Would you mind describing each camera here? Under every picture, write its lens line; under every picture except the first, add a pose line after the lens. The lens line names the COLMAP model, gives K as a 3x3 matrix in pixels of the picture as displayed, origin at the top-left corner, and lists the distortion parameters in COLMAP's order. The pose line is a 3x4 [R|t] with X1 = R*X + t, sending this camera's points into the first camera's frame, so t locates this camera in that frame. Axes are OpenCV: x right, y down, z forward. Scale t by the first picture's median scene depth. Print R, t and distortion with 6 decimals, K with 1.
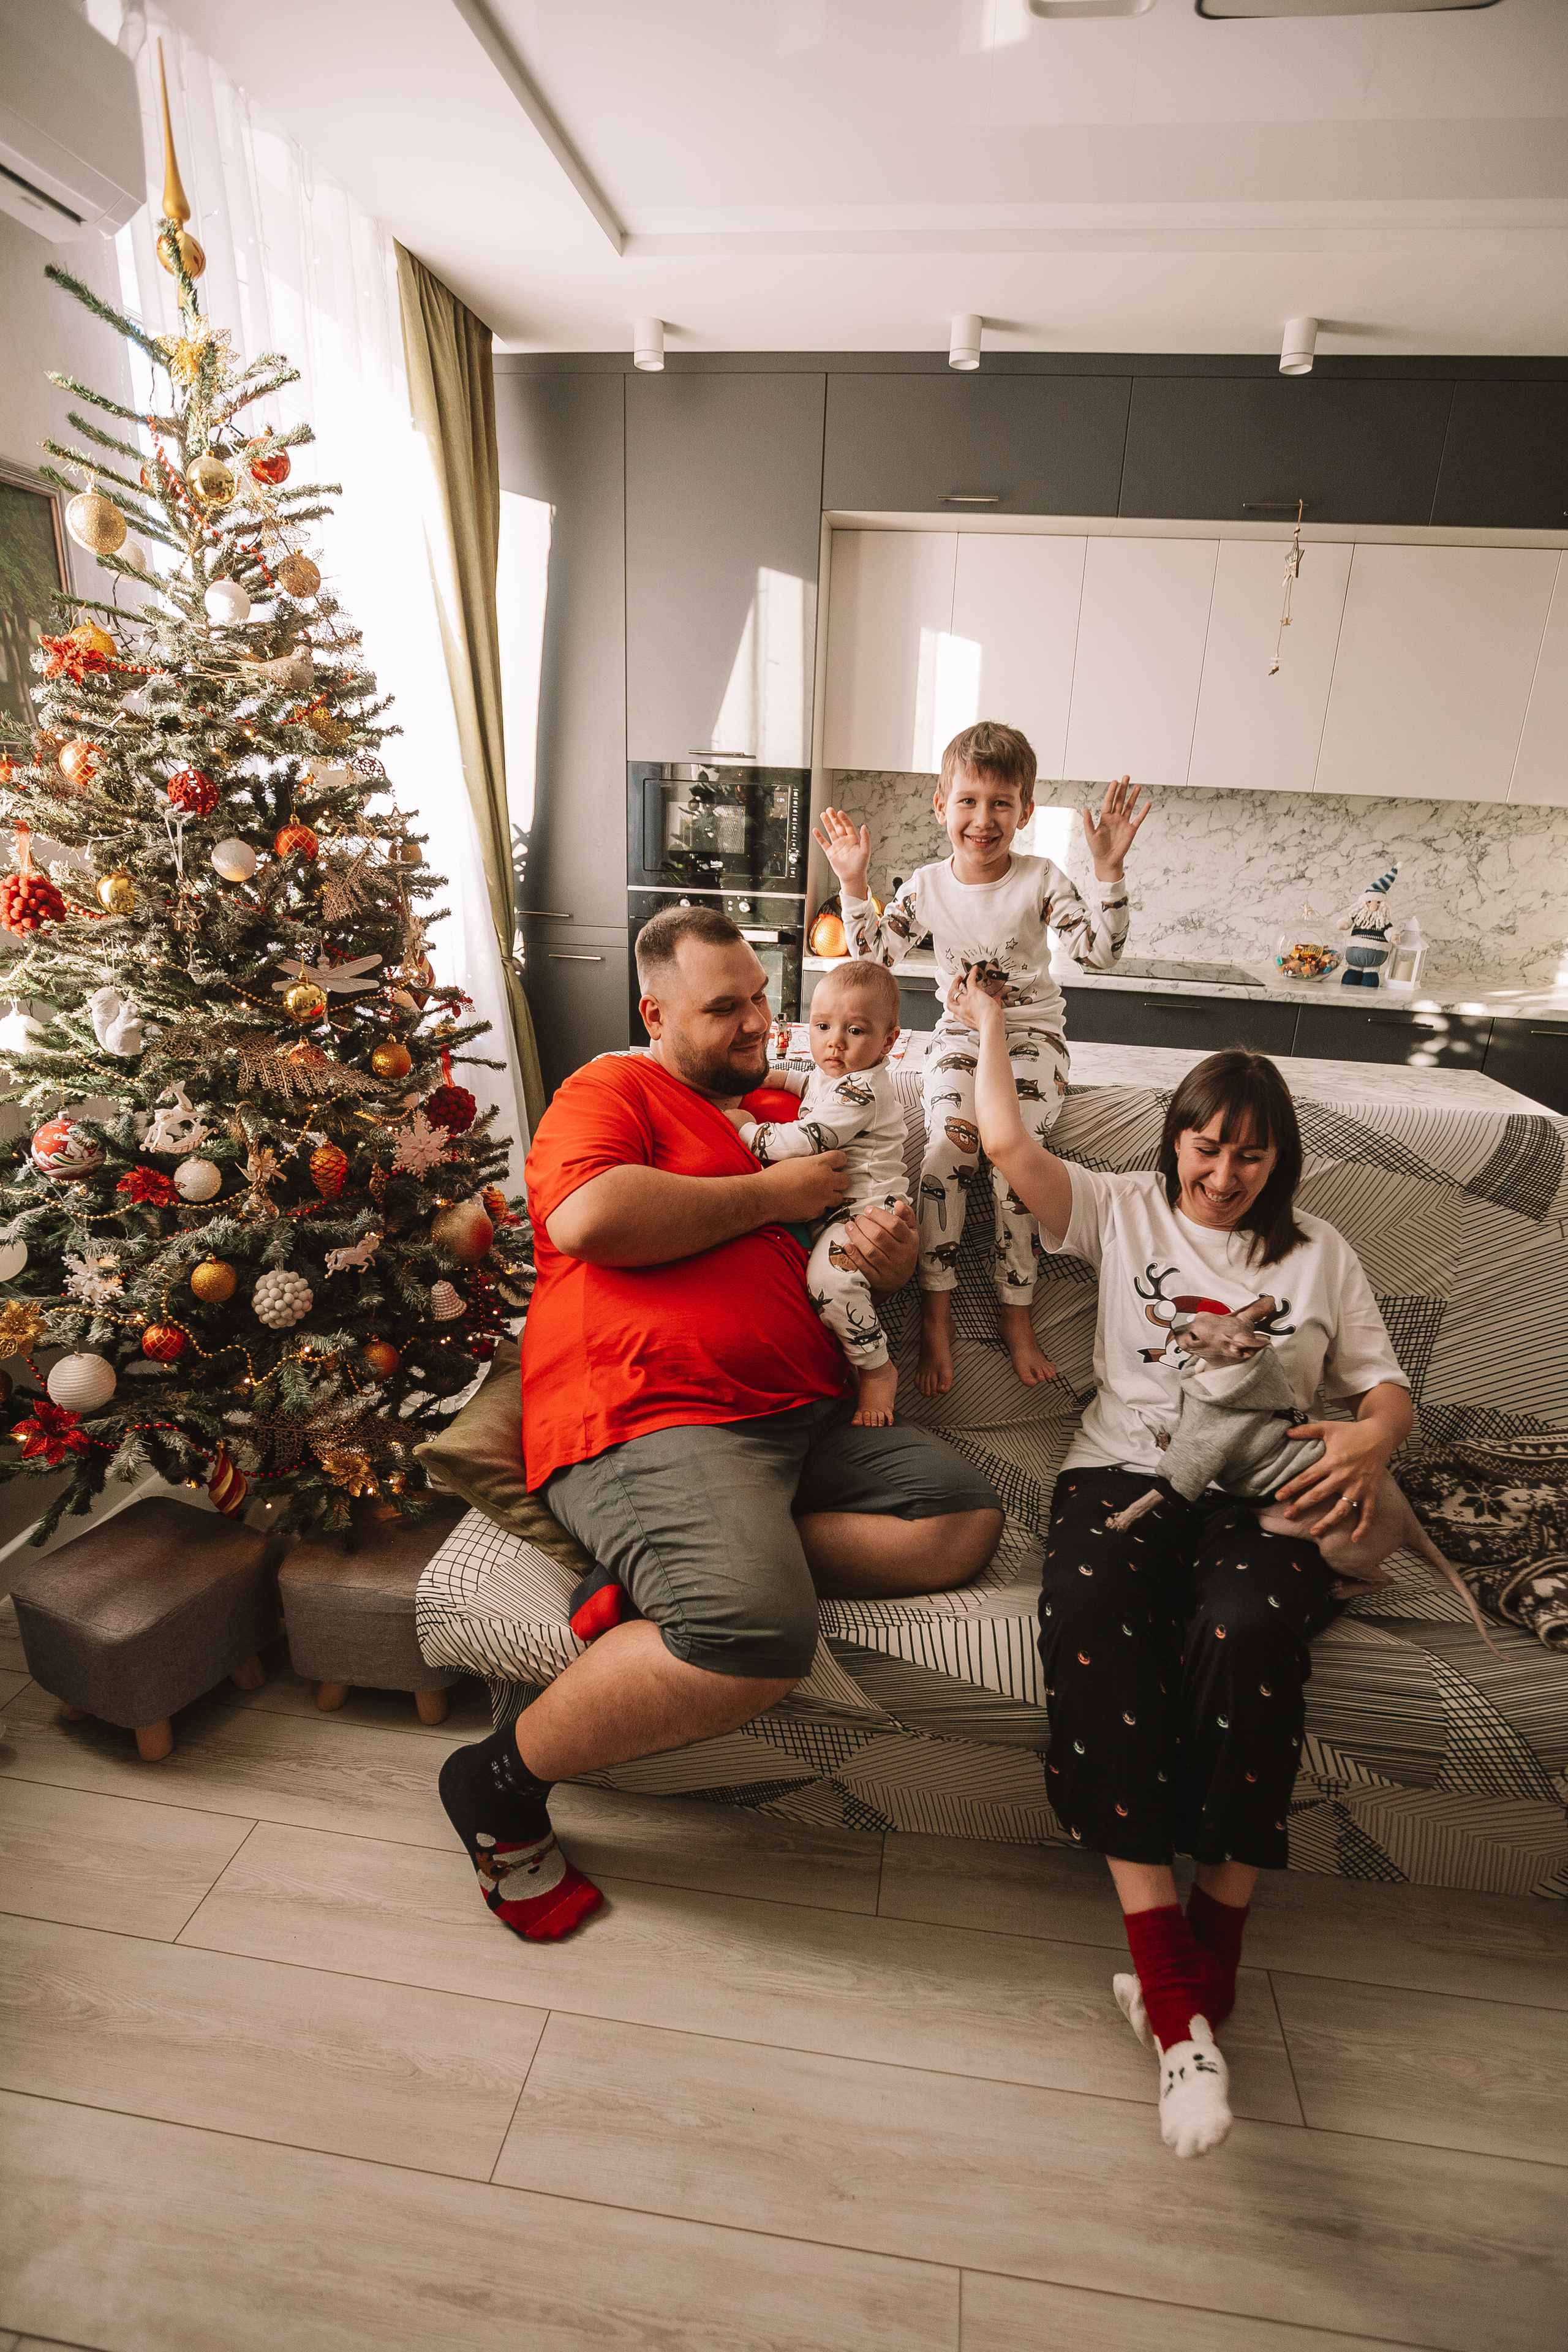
lens RADIAL K [[1180.4, 0, 828.0], [0, 1180.4, 1204.0], [0, 0, 1]] dist [-0.002169, 0.012794]
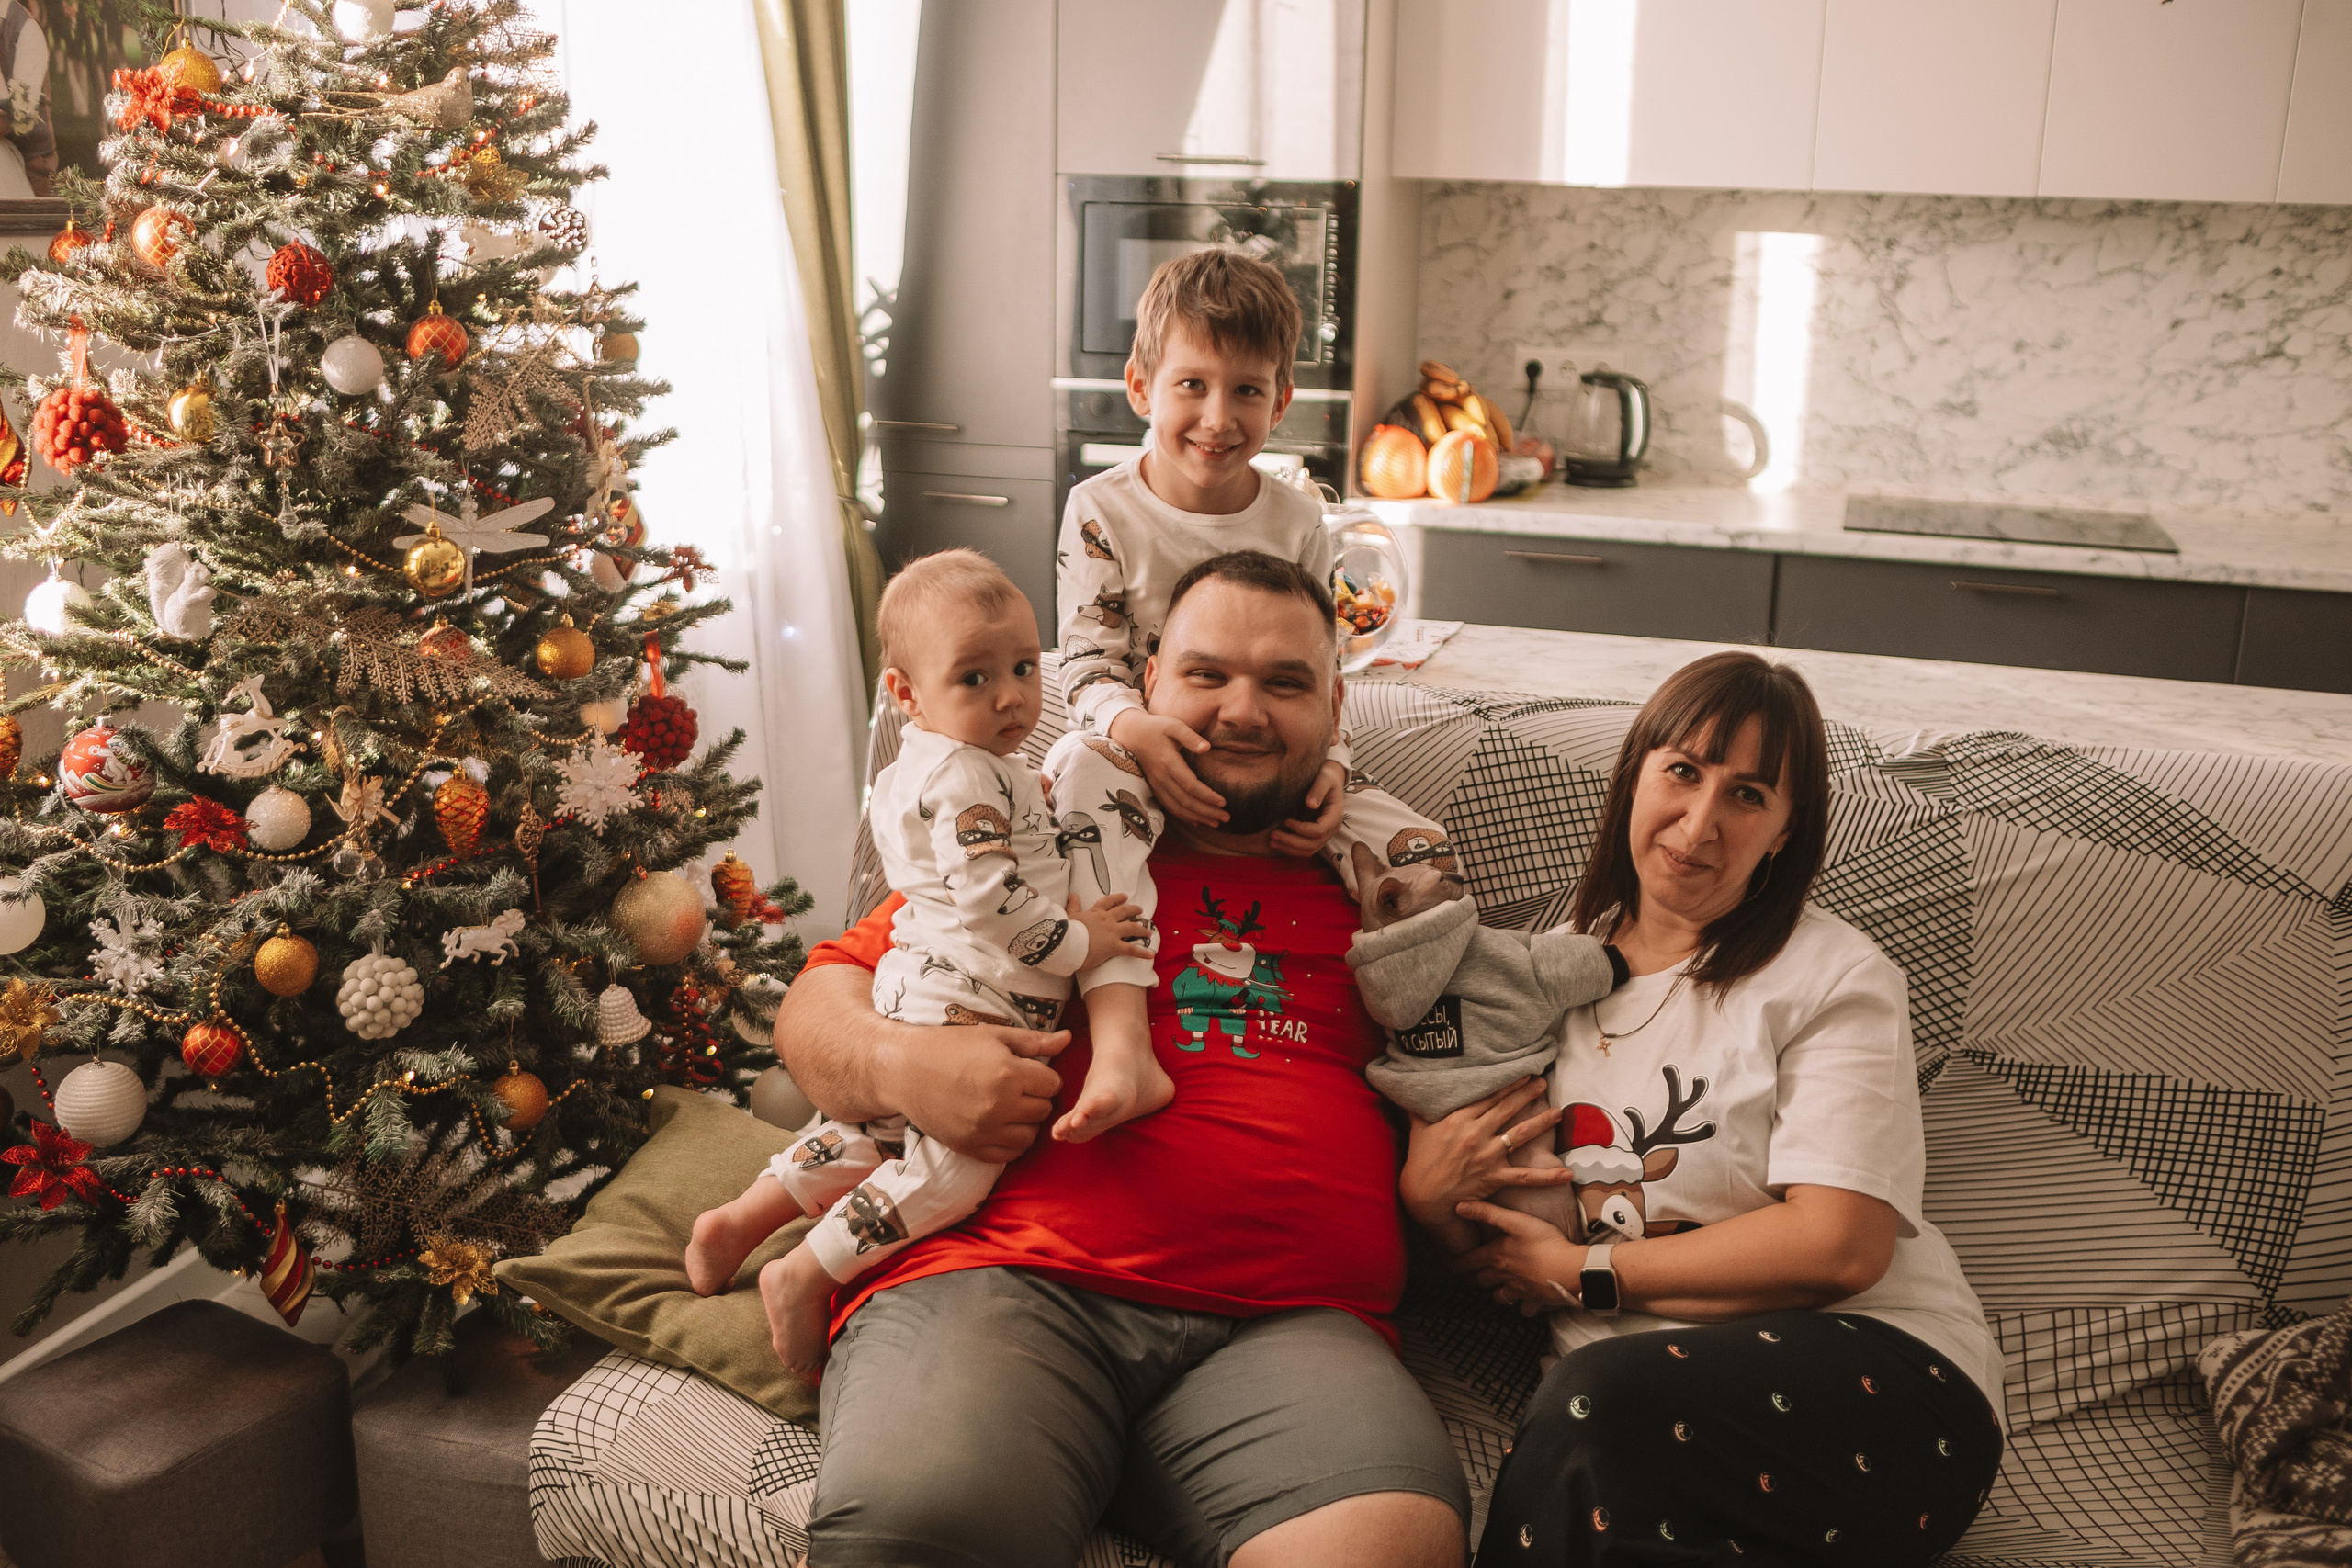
lens RADIAL K [[2292.9, 0, 1176.0], [0, 2292.9, 784.0], [0, 0, 1]] dist [0.004414, 0.041681]
pose [[0.985706, 0.022857, -0.166917, 0.212709], [-0.036358, 0.996268, -0.078279, 0.045933], [0.164505, 0.083229, 0.982859, -0.240911]]
